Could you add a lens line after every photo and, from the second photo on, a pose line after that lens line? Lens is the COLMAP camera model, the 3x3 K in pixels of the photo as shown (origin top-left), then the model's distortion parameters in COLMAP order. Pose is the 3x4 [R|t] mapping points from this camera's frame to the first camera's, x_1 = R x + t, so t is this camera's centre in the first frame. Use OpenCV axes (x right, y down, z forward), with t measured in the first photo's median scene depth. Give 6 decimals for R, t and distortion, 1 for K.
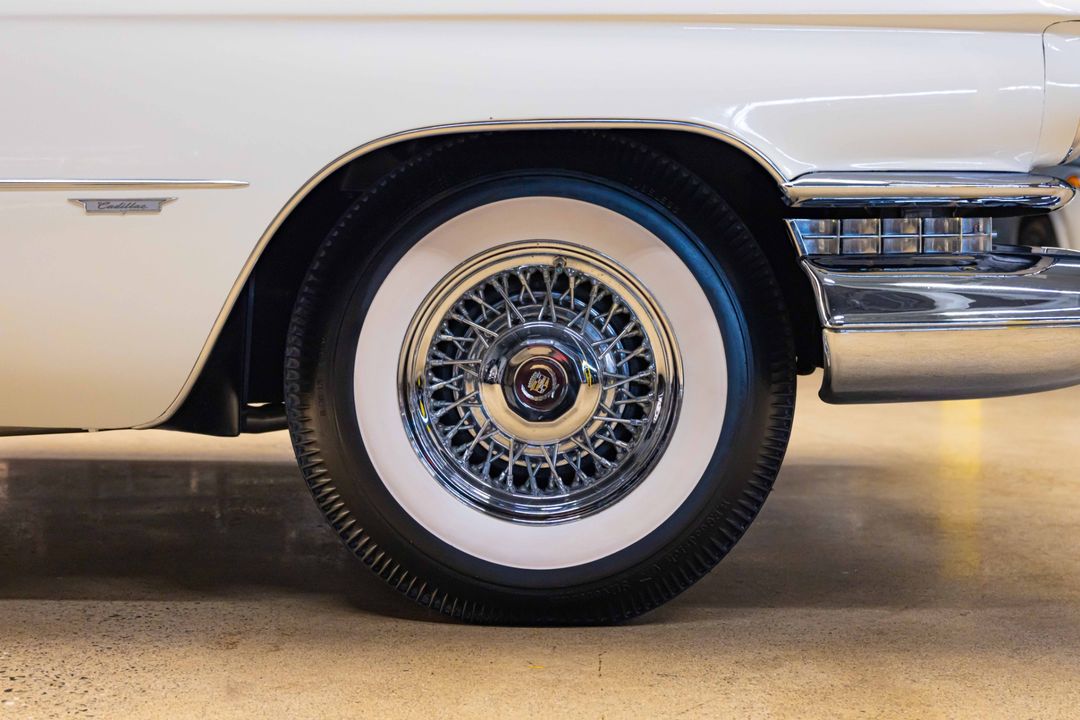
lens RADIAL K [[1583.5, 0, 540.0], [0, 1583.5, 360.0], [0, 0, 1]] dist [0.017011, -0.063826]
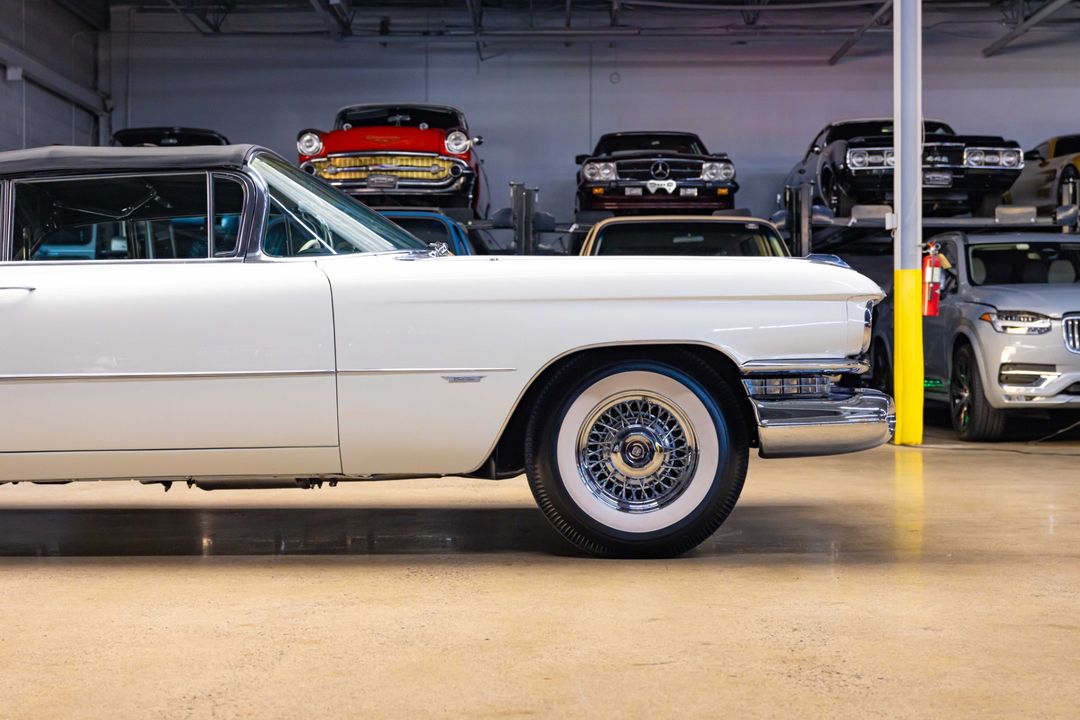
lens RADIAL K [[1583.5, 0, 540.0], [0, 1583.5, 360.0], [0, 0, 1]] dist [0.017011, -0.063826]
pose [[0.999784, -0.015327, -0.014058, -0.104936], [0.014355, 0.997663, -0.066794, 0.033035], [0.015049, 0.066578, 0.997668, -1.283997]]
